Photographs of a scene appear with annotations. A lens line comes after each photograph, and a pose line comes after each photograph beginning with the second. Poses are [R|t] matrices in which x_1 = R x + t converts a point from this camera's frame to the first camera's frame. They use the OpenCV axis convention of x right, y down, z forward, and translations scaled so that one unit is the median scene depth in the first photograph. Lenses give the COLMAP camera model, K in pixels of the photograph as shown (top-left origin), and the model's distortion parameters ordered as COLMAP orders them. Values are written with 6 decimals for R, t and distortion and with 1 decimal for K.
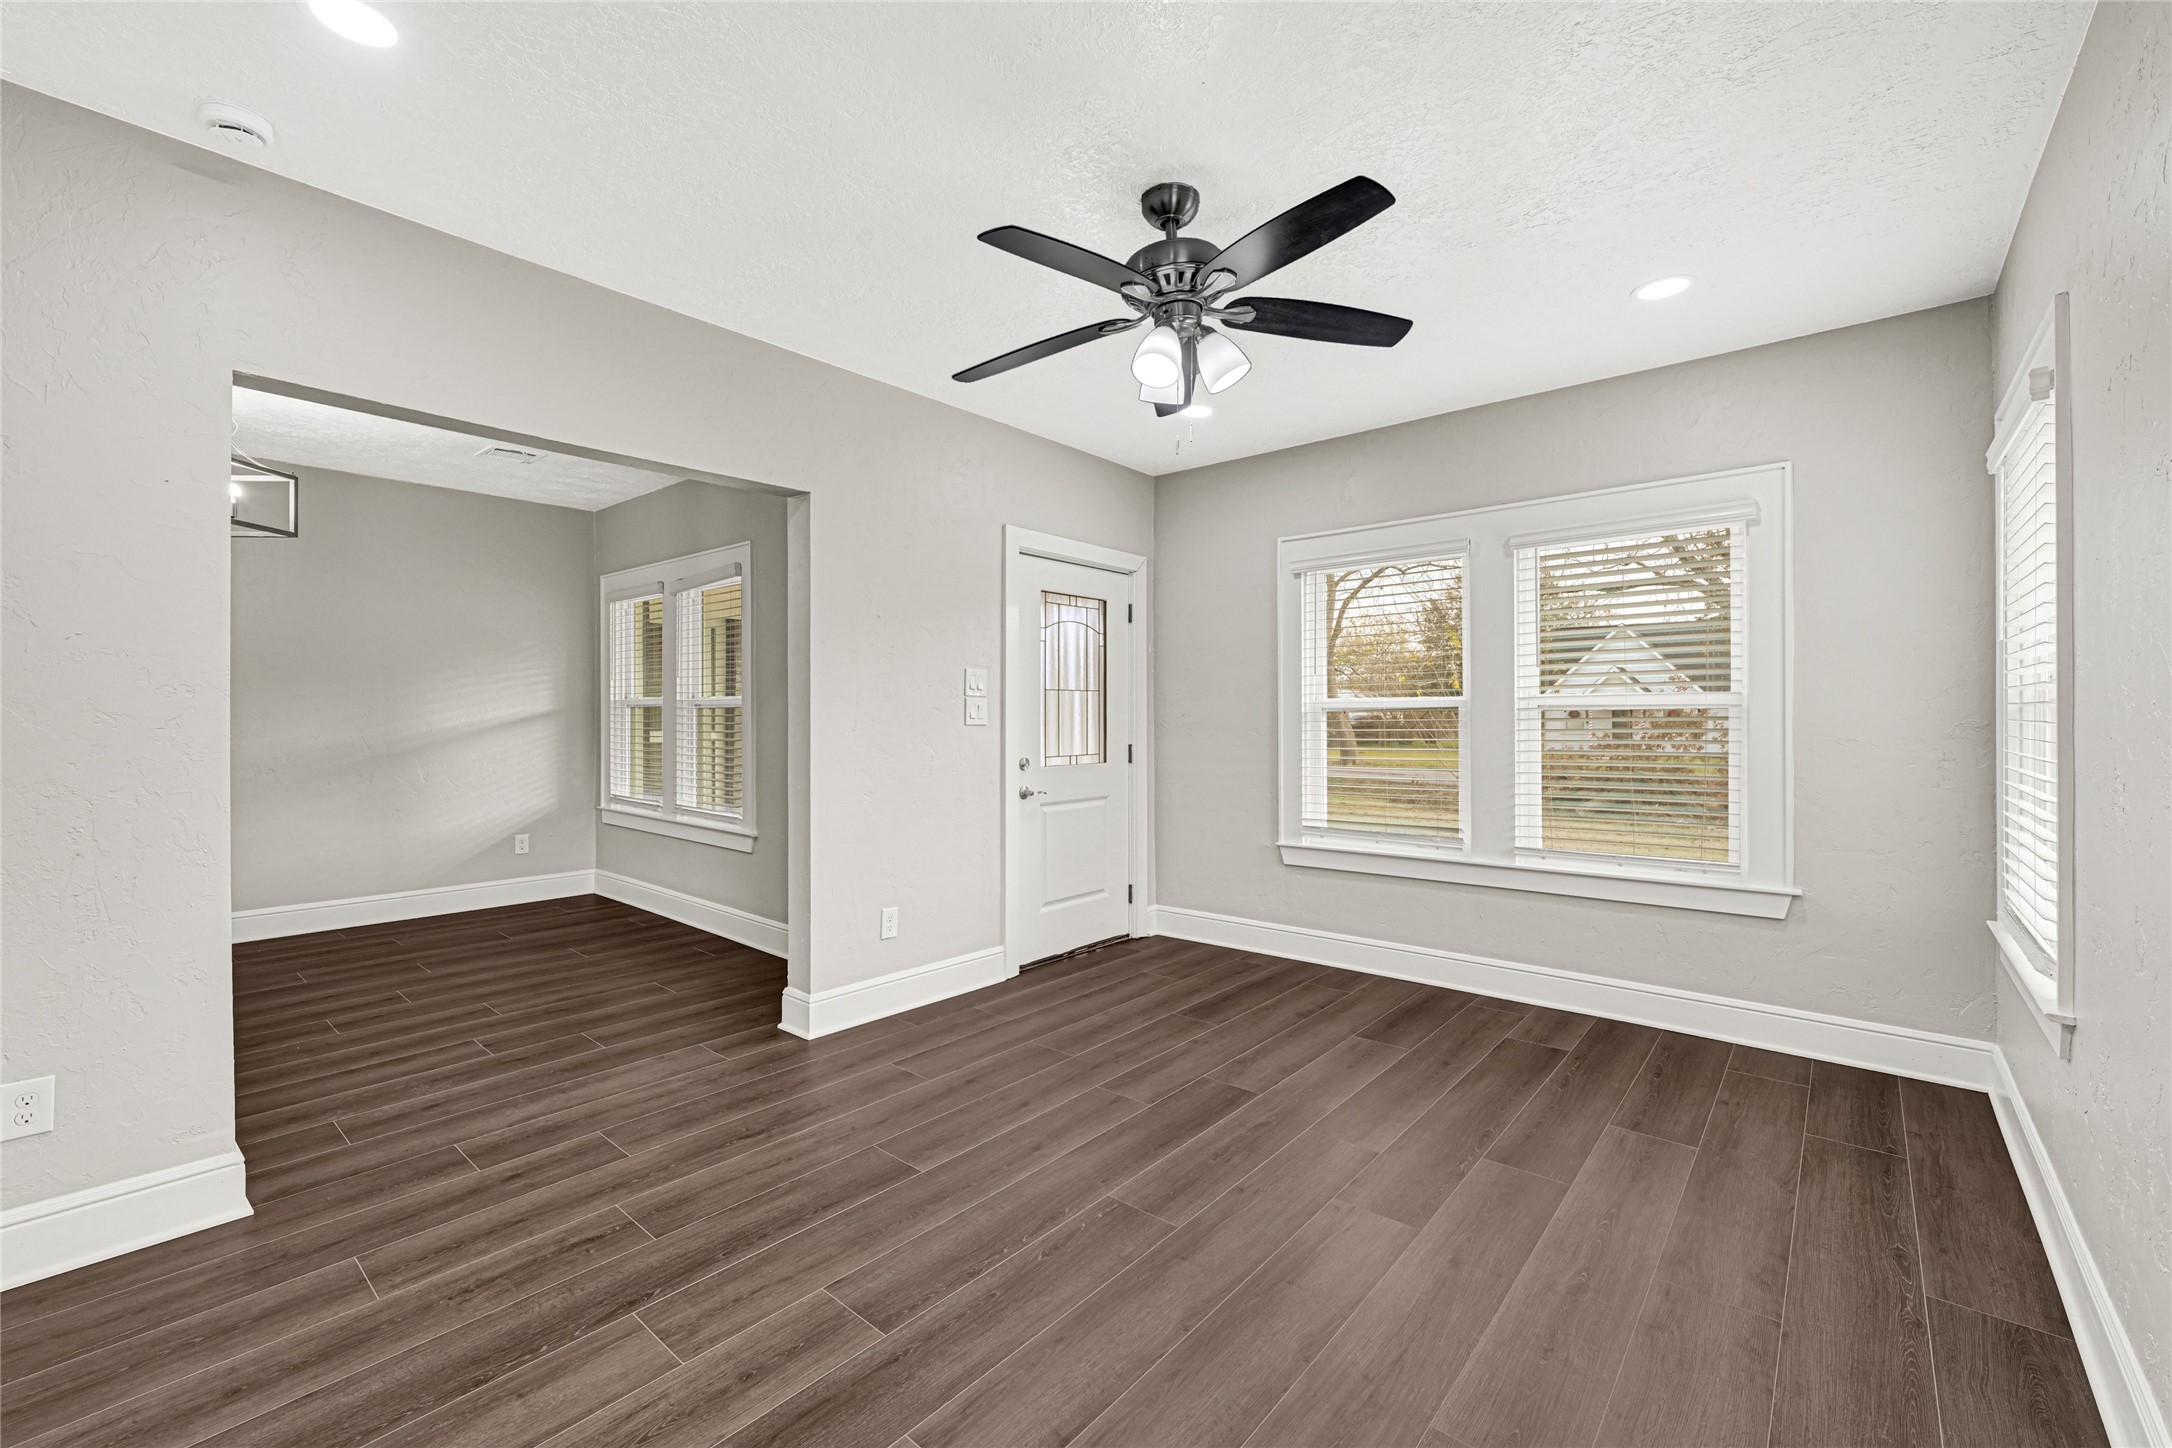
lens RADIAL K [[893.6, 0, 1102.3], [0, 893.6, 715.9], [0, 0, 1]] dist [0.000463, 0.000095]
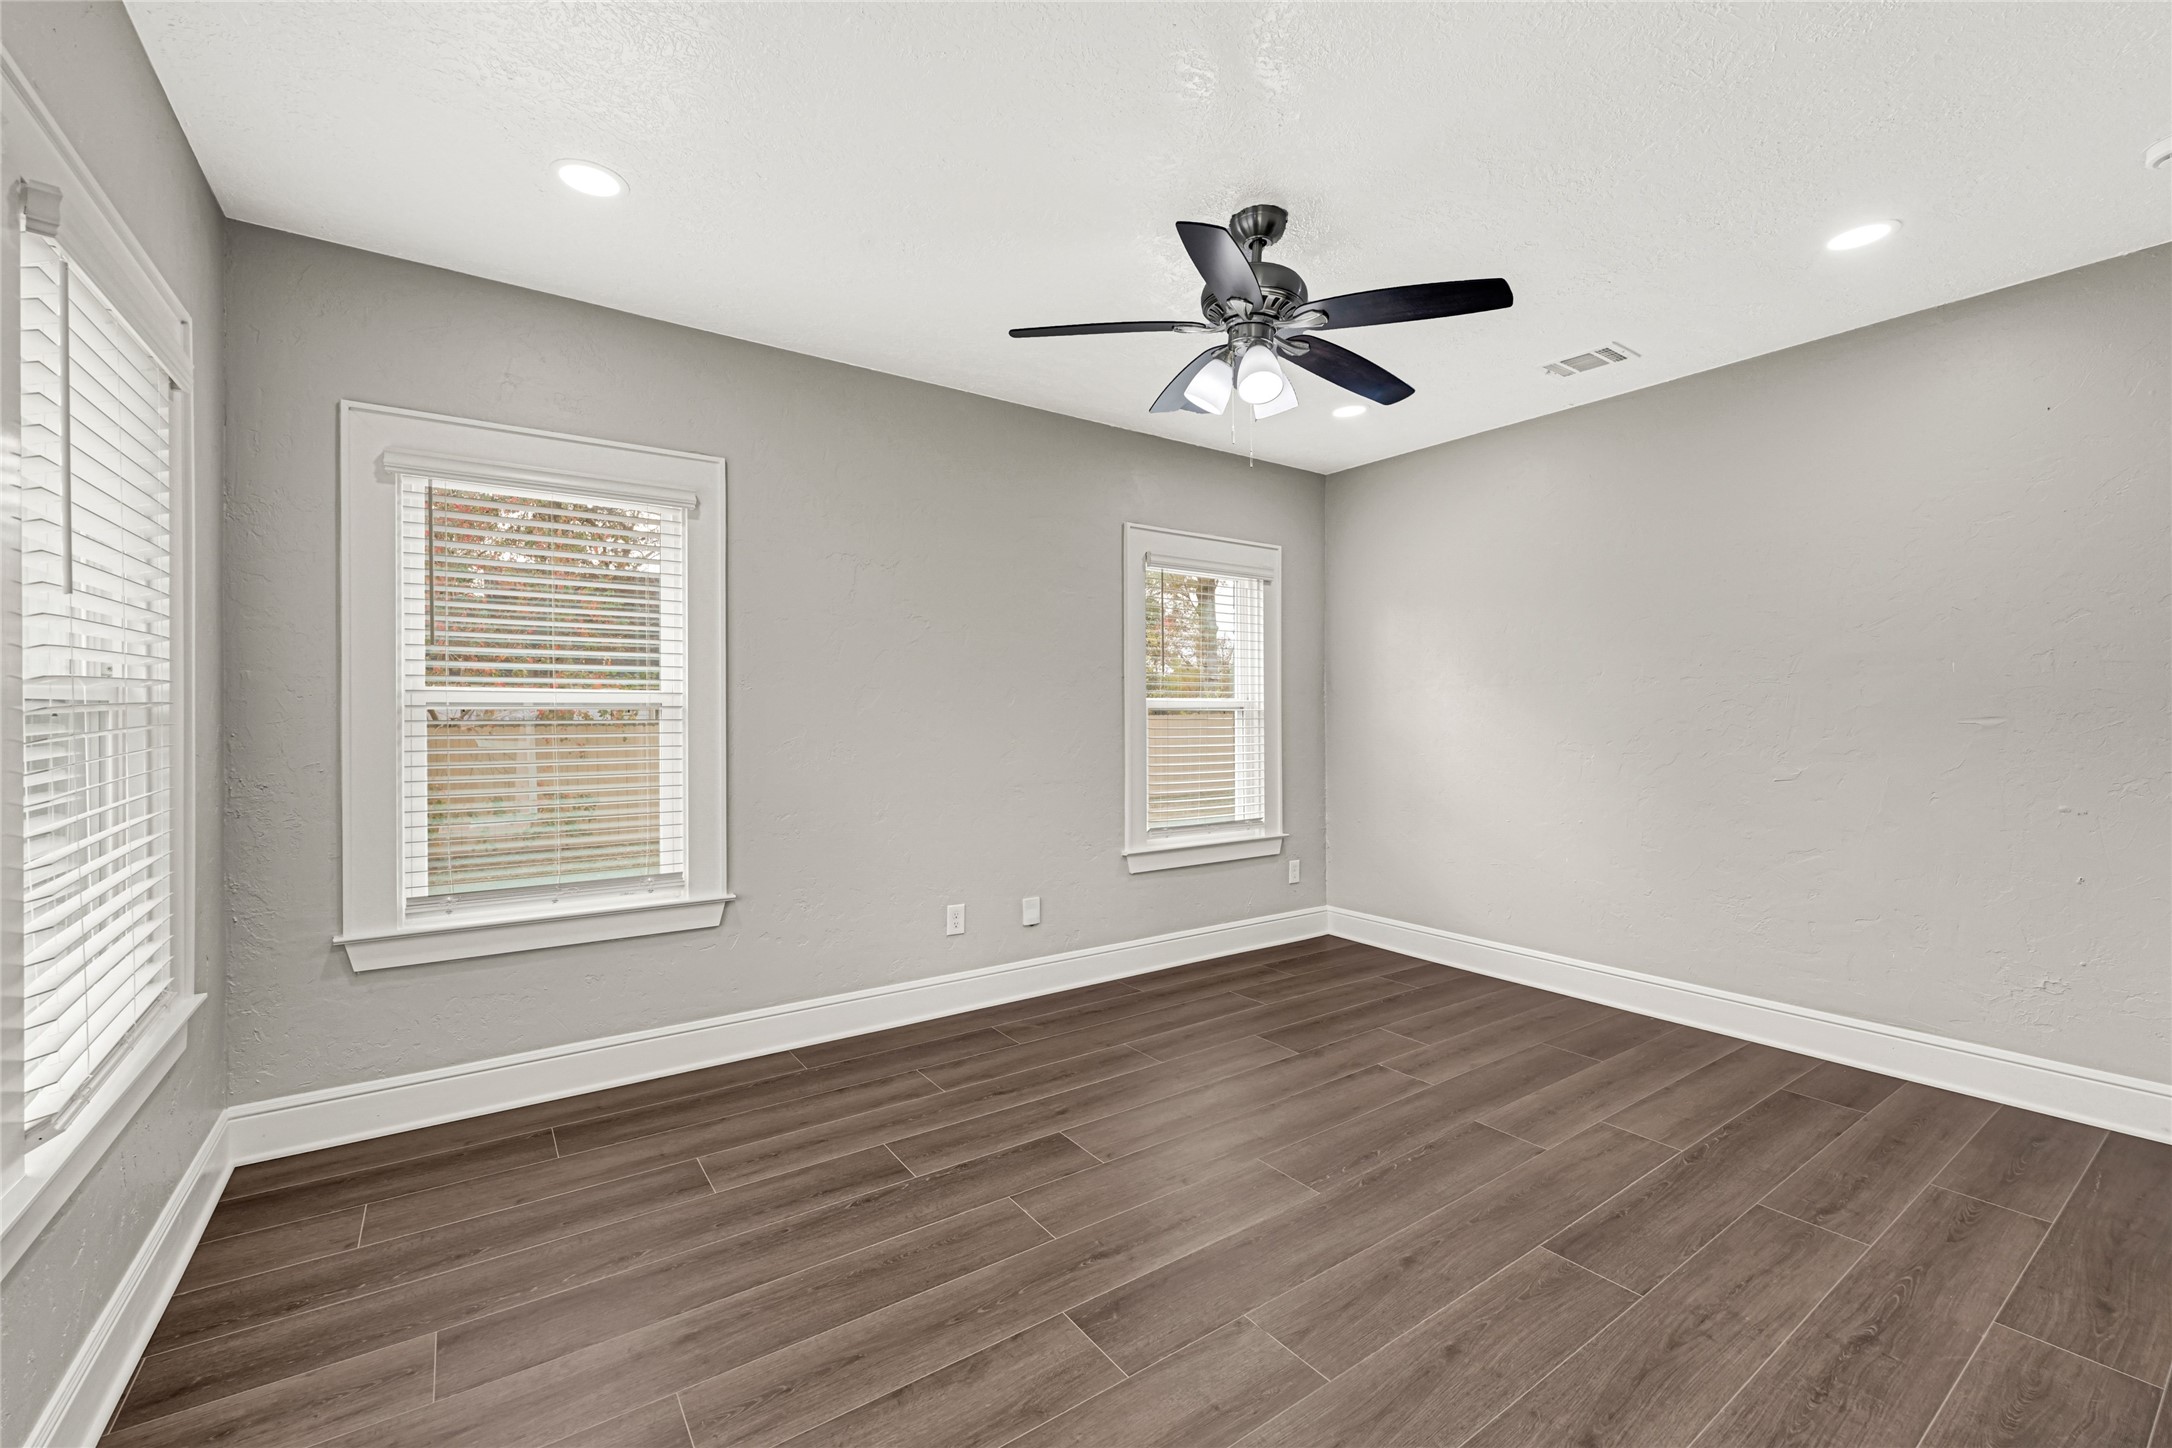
lens RADIAL K [[893.6, 0, 1102.3], [0, 893.6, 715.9], [0, 0, 1]] dist [0.000463, 0.000095]
pose [[-0.966462, 0.000115, 0.256808, -0.016235], [0.002075, 0.999971, 0.007359, -0.007016], [-0.256800, 0.007645, -0.966434, 2.119725]]
